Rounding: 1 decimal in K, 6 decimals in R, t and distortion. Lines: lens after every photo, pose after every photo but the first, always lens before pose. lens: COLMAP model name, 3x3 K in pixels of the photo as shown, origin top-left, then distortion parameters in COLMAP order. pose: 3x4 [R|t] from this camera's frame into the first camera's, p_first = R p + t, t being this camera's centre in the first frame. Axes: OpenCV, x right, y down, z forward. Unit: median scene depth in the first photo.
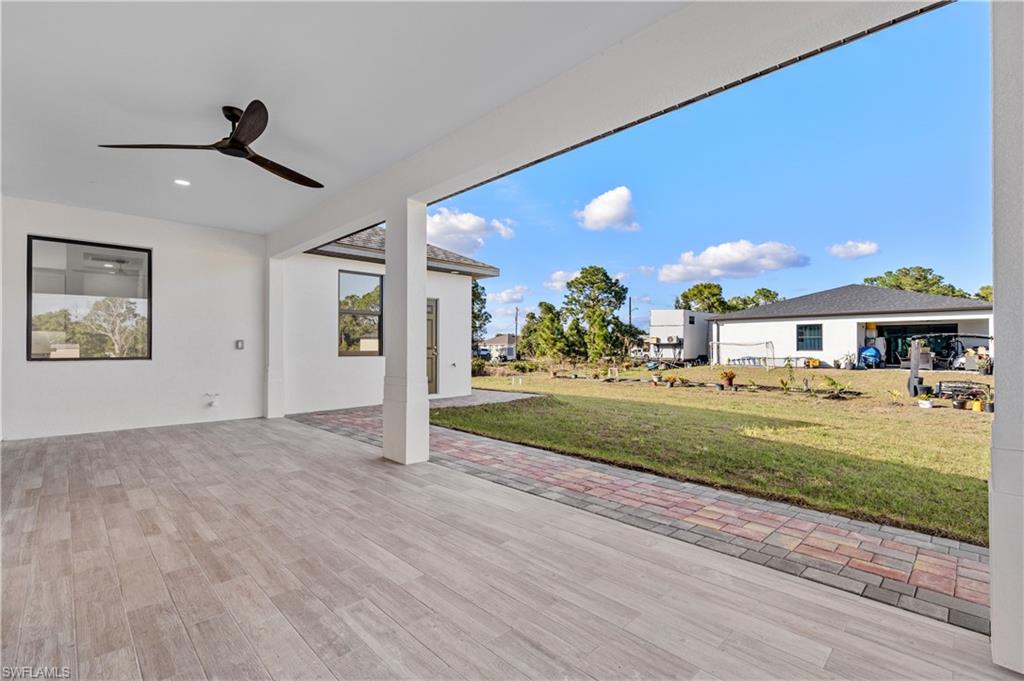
lens RADIAL K [[465.1, 0, 512.0], [0, 465.1, 340.5], [0, 0, 1]] dist [-0.000022, 0.000013]
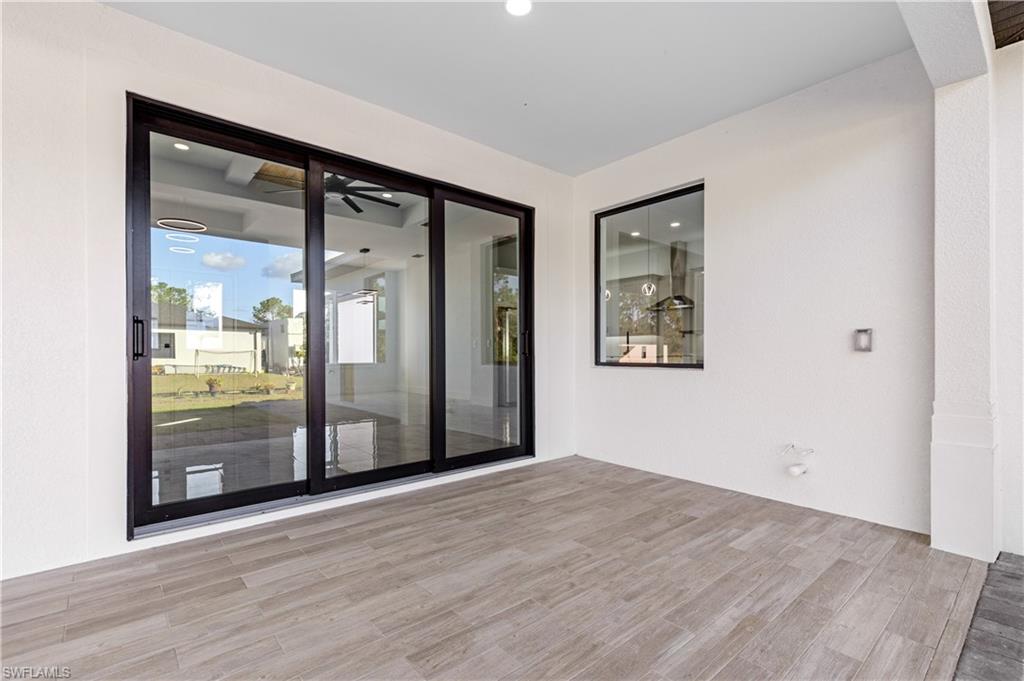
lens RADIAL K [[465.1, 0, 512.0], [0, 465.1, 340.5], [0, 0, 1]] dist [-0.000022, 0.000013]
pose [[-0.062293, -0.019578, -0.997866, -0.190006], [0.015865, 0.999662, -0.020604, 0.015620], [0.997932, -0.017115, -0.061961, 0.874688]]
